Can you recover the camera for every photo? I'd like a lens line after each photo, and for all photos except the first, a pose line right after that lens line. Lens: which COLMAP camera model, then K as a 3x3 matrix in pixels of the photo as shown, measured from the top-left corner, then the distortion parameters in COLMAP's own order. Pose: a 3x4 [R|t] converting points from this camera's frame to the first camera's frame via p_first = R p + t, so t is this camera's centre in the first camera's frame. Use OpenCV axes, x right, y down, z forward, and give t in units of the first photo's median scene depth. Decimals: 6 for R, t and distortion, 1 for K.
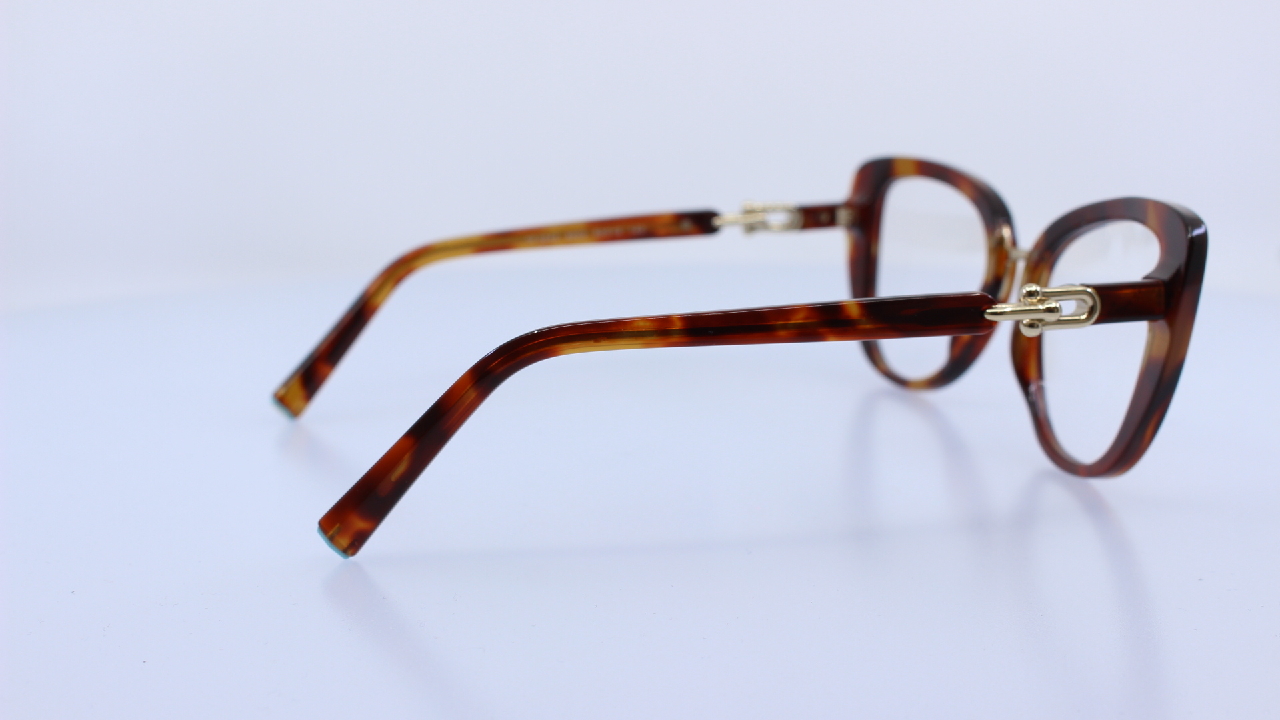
lens RADIAL K [[1673.1, 0, 640.0], [0, 1673.1, 360.0], [0, 0, 1]] dist [-0.117351, -0.016137]
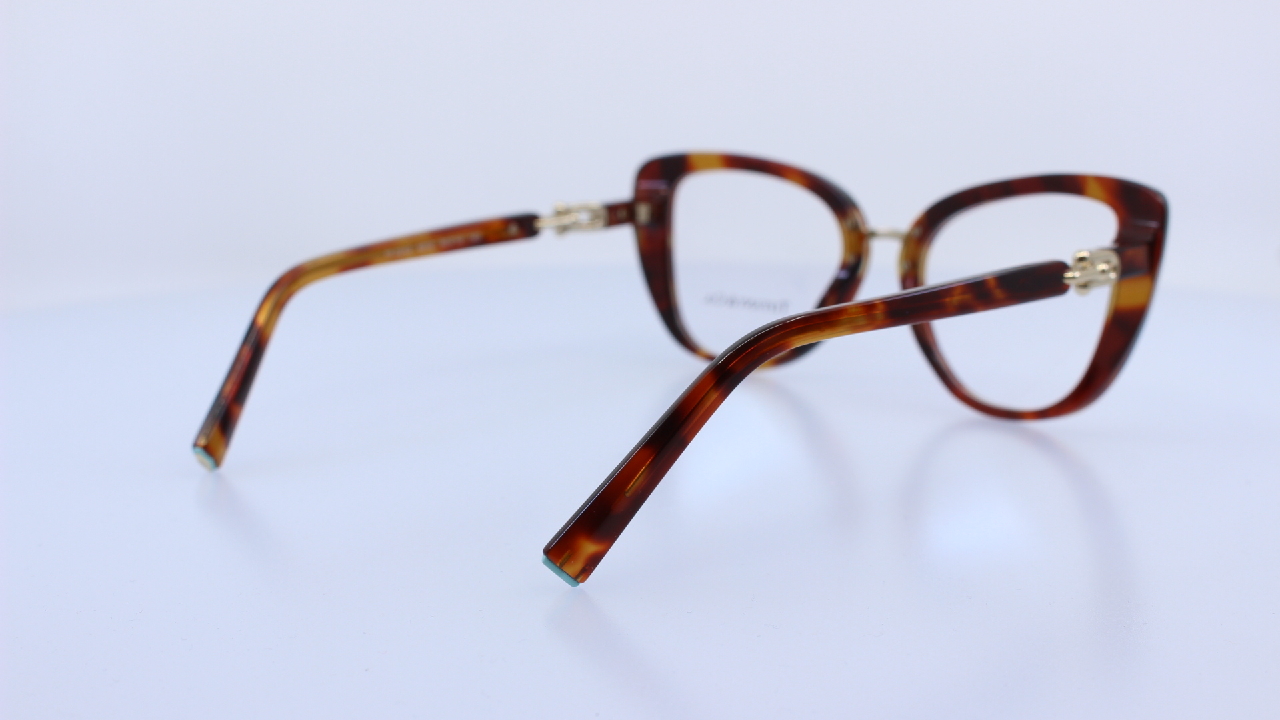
lens RADIAL K [[1673.1, 0, 640.0], [0, 1673.1, 360.0], [0, 0, 1]] dist [-0.117351, -0.016137]
pose [[0.866294, -0.095465, 0.490328, -0.441082], [0.099013, 0.994909, 0.018772, -0.016388], [-0.489624, 0.032287, 0.871336, 0.114595]]
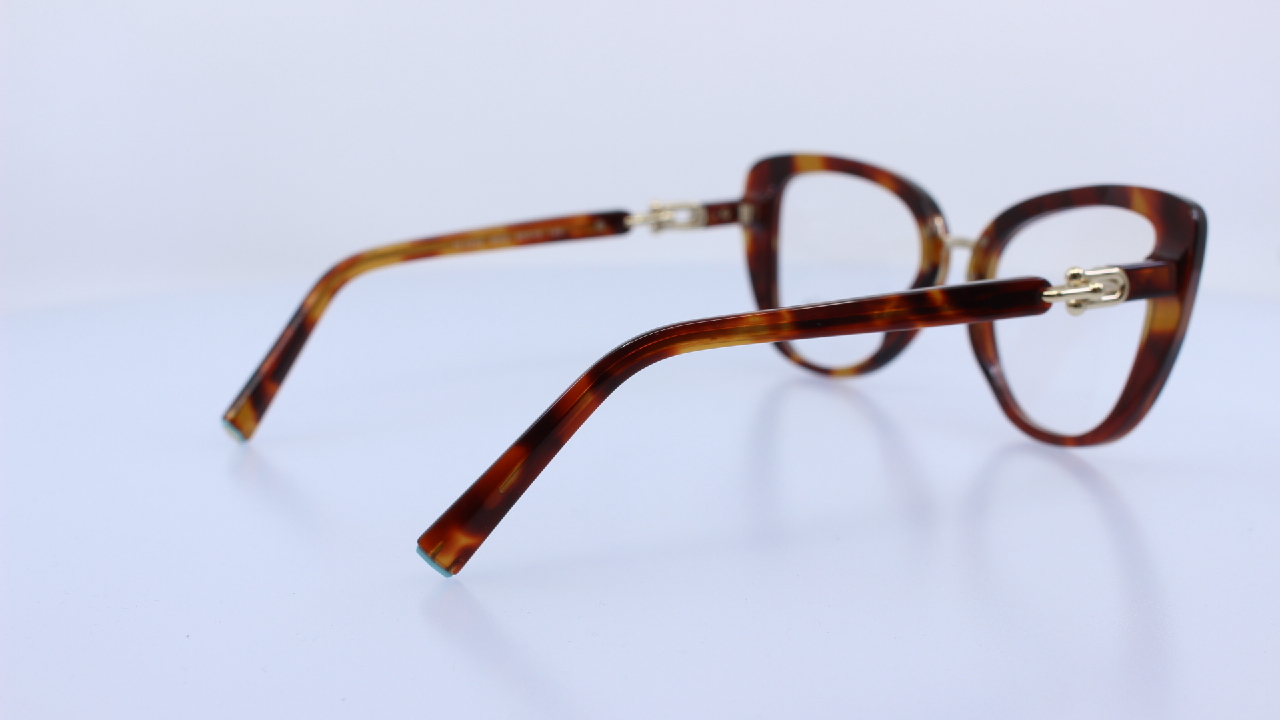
lens RADIAL K [[1673.1, 0, 640.0], [0, 1673.1, 360.0], [0, 0, 1]] dist [-0.117351, -0.016137]
pose [[0.966597, -0.049395, 0.251495, -0.226203], [0.050258, 0.998732, 0.002994, -0.002437], [-0.251324, 0.009745, 0.967854, 0.028400]]
